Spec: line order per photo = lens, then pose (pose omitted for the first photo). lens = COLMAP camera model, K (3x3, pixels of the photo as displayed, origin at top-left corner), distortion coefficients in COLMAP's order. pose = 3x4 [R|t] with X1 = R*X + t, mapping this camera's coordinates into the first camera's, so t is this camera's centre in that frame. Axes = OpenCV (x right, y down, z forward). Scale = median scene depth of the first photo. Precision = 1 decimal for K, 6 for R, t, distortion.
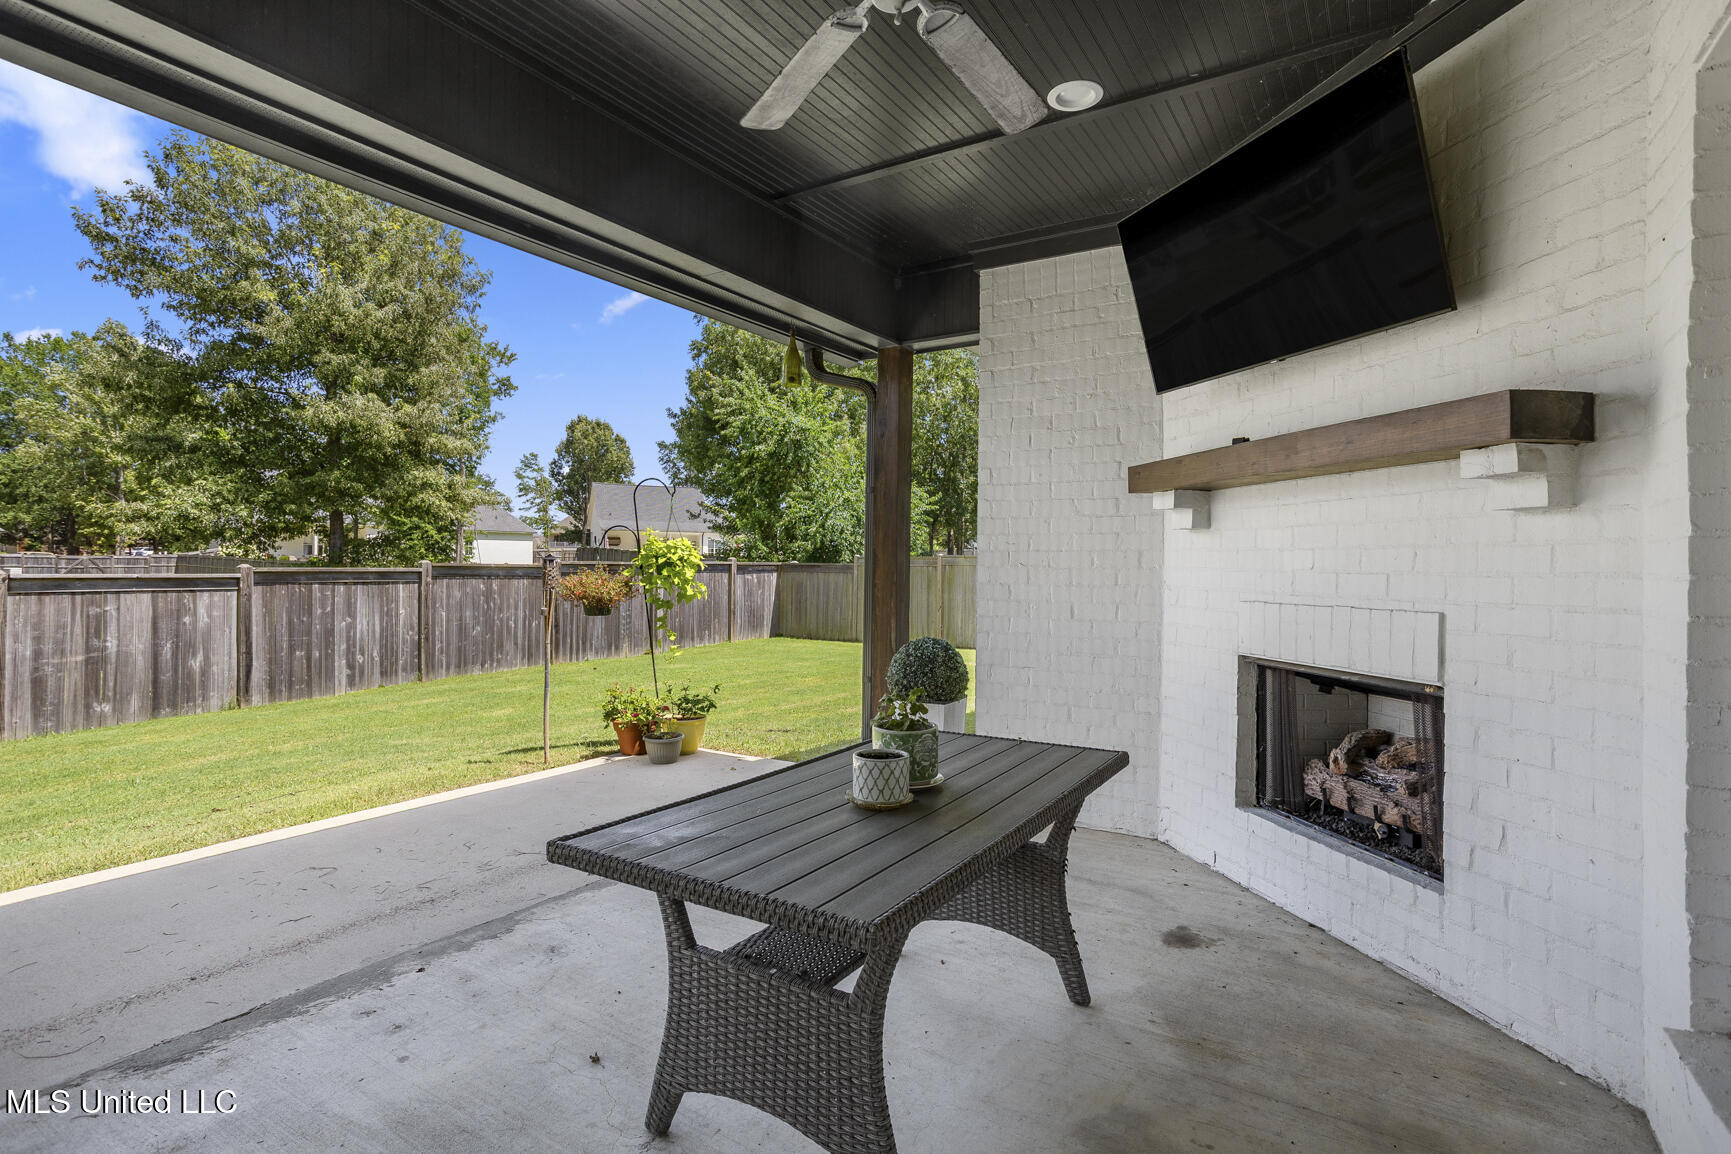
lens RADIAL K [[852.7, 0, 859.8], [0, 852.7, 566.4], [0, 0, 1]] dist [-0.004389, 0.000160]
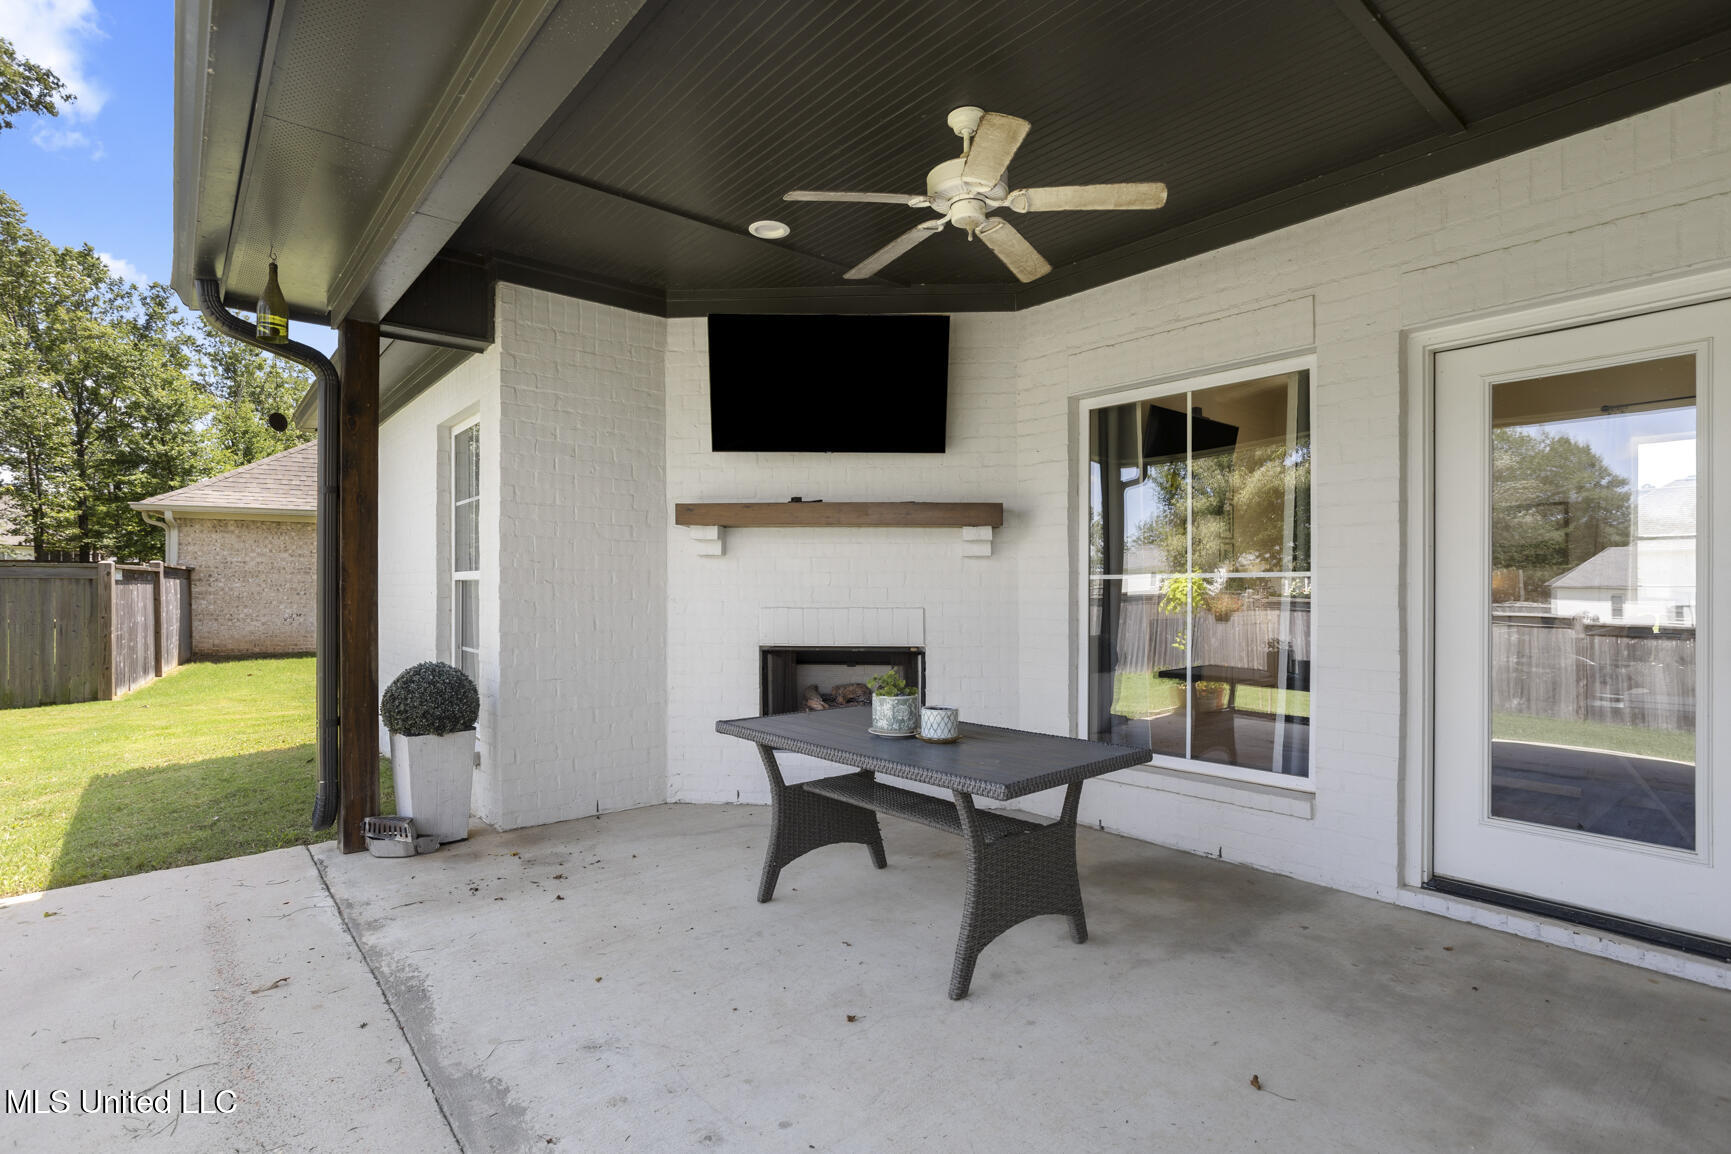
lens RADIAL K [[852.7, 0, 859.3], [0, 852.7, 584.7], [0, 0, 1]] dist [-0.004389, 0.000160]
pose [[0.307027, -0.005263, 0.951686, -0.816154], [0.002275, 0.999986, 0.004796, -0.004090], [-0.951698, 0.000693, 0.307034, 0.379055]]
